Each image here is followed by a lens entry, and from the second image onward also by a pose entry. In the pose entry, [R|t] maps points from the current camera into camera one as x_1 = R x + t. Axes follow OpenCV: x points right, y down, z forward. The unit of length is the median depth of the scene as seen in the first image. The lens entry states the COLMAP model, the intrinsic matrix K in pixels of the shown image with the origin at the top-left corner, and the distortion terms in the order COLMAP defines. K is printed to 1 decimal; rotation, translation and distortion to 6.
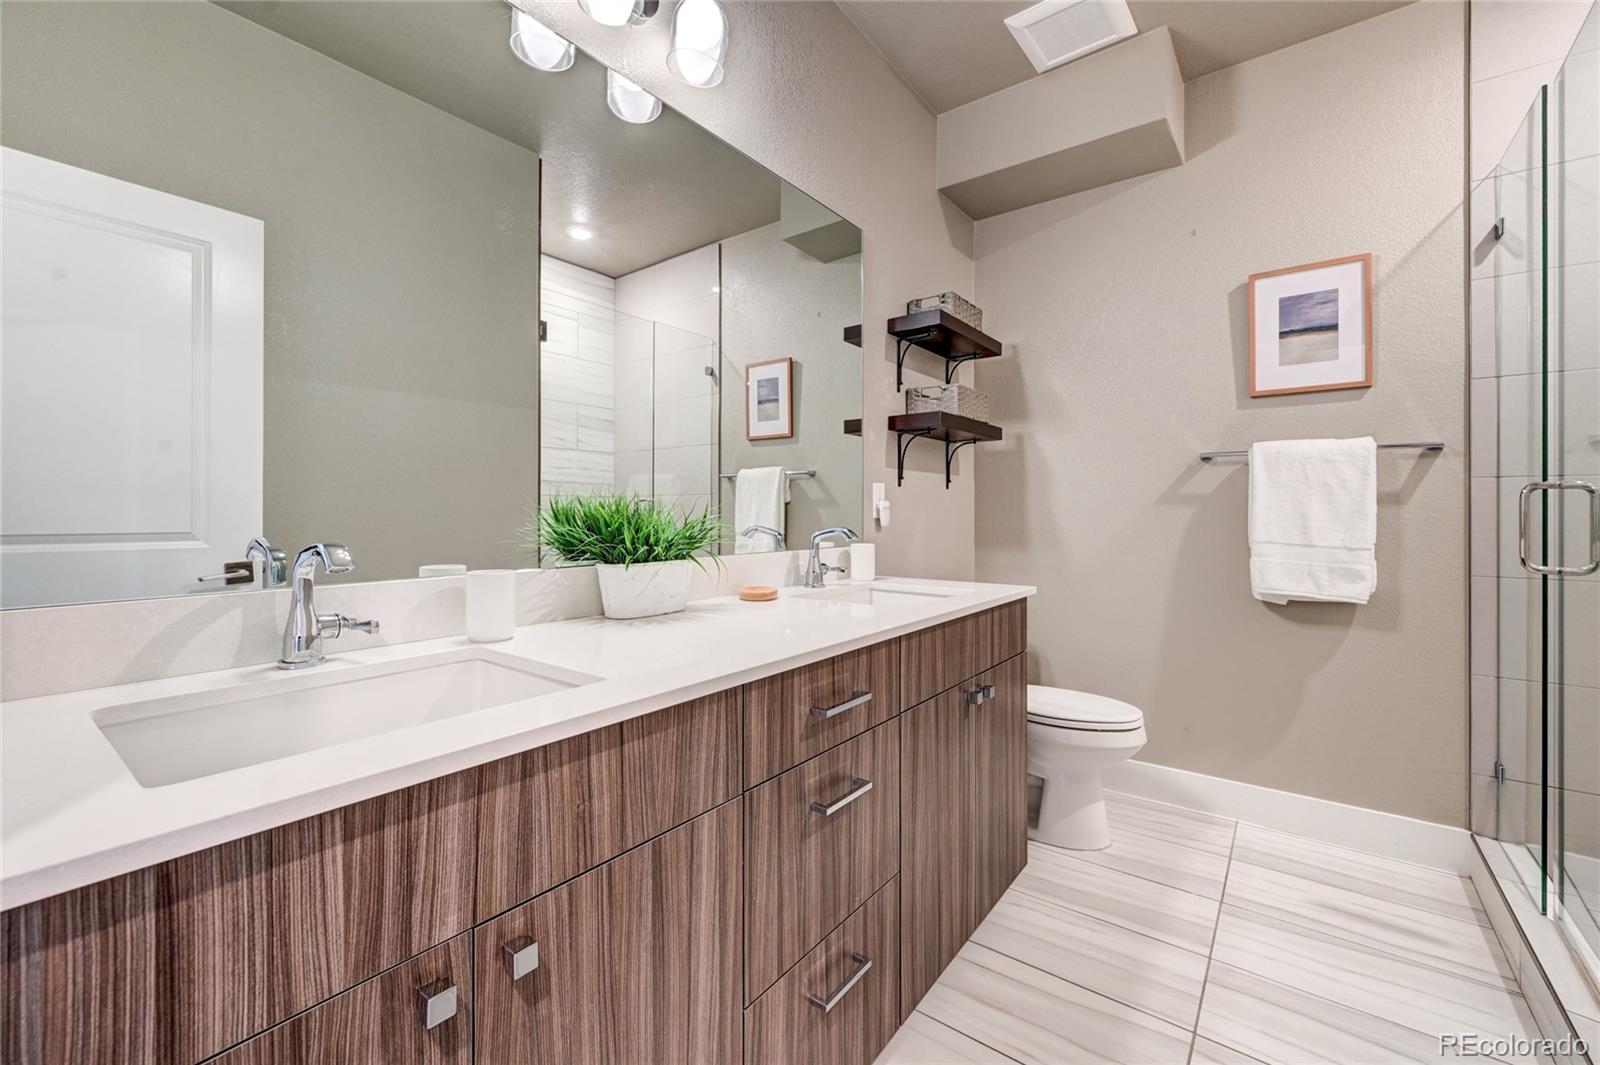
lens RADIAL K [[638.1, 0, 806.9], [0, 638.1, 514.8], [0, 0, 1]] dist [-0.000553, 0.000029]
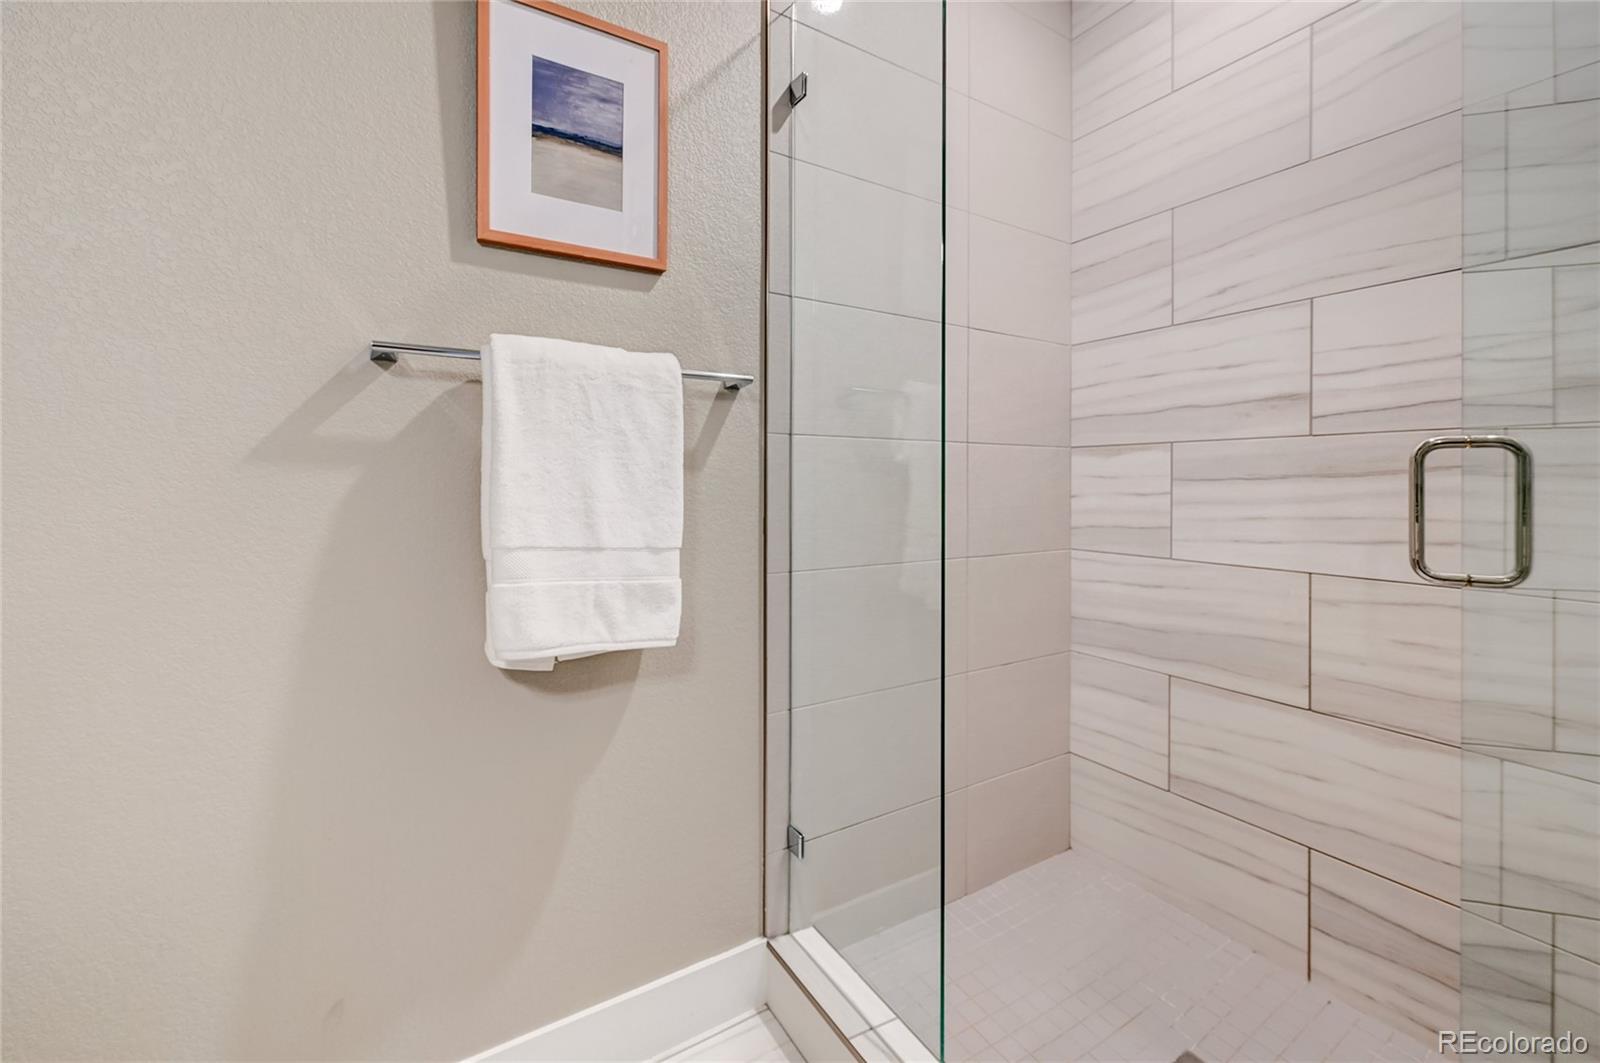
lens RADIAL K [[654.9, 0, 804.2], [0, 654.9, 477.9], [0, 0, 1]] dist [-0.000565, 0.000224]
pose [[0.349349, 0.002567, 0.936989, 0.353502], [0.002759, 0.999989, -0.003769, -0.005799], [-0.936989, 0.003902, 0.349338, 0.658083]]
